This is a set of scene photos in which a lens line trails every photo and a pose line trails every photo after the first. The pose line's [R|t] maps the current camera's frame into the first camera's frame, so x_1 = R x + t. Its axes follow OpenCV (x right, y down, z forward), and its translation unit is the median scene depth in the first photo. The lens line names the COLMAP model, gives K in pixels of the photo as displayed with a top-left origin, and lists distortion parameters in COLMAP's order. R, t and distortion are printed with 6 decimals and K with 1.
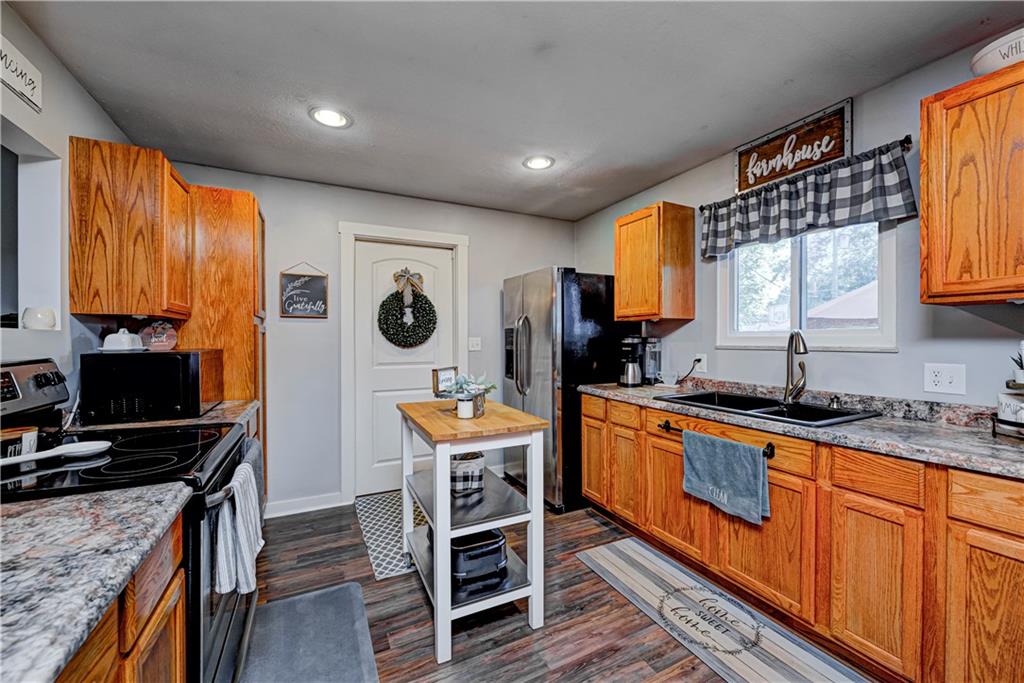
lens RADIAL K [[398.5, 0, 512.4], [0, 398.5, 341.7], [0, 0, 1]] dist [-0.009003, -0.000011]
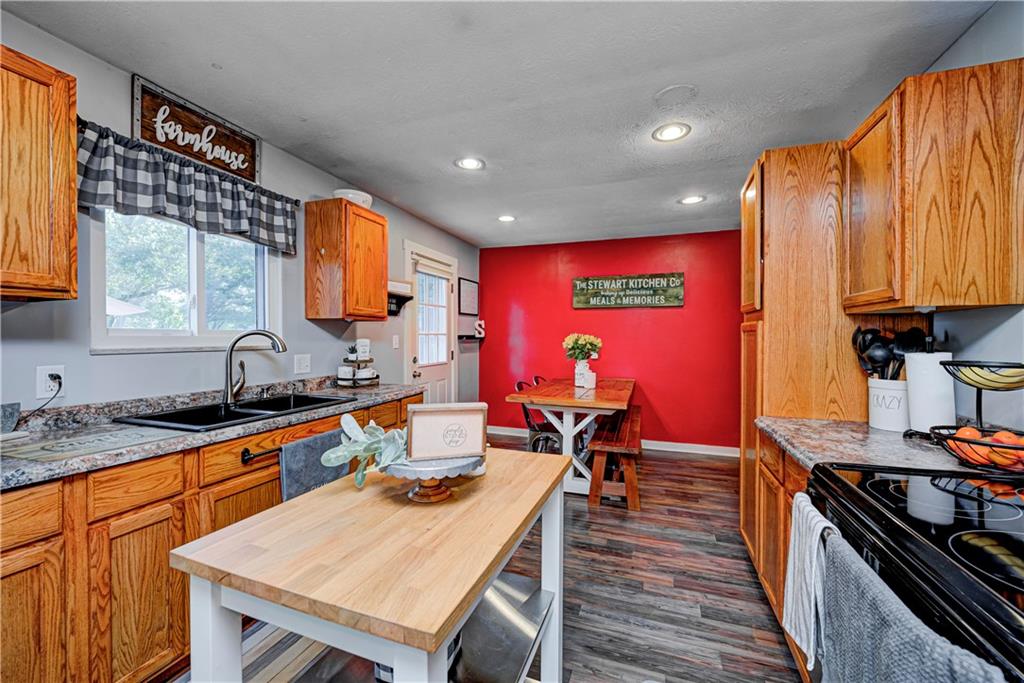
lens RADIAL K [[398.5, 0, 515.5], [0, 398.5, 339.5], [0, 0, 1]] dist [-0.009003, -0.000011]
pose [[-0.684217, 0.000310, 0.729279, -0.493656], [0.007438, 0.999951, 0.006554, -0.007142], [-0.729241, 0.009908, -0.684185, 1.134177]]
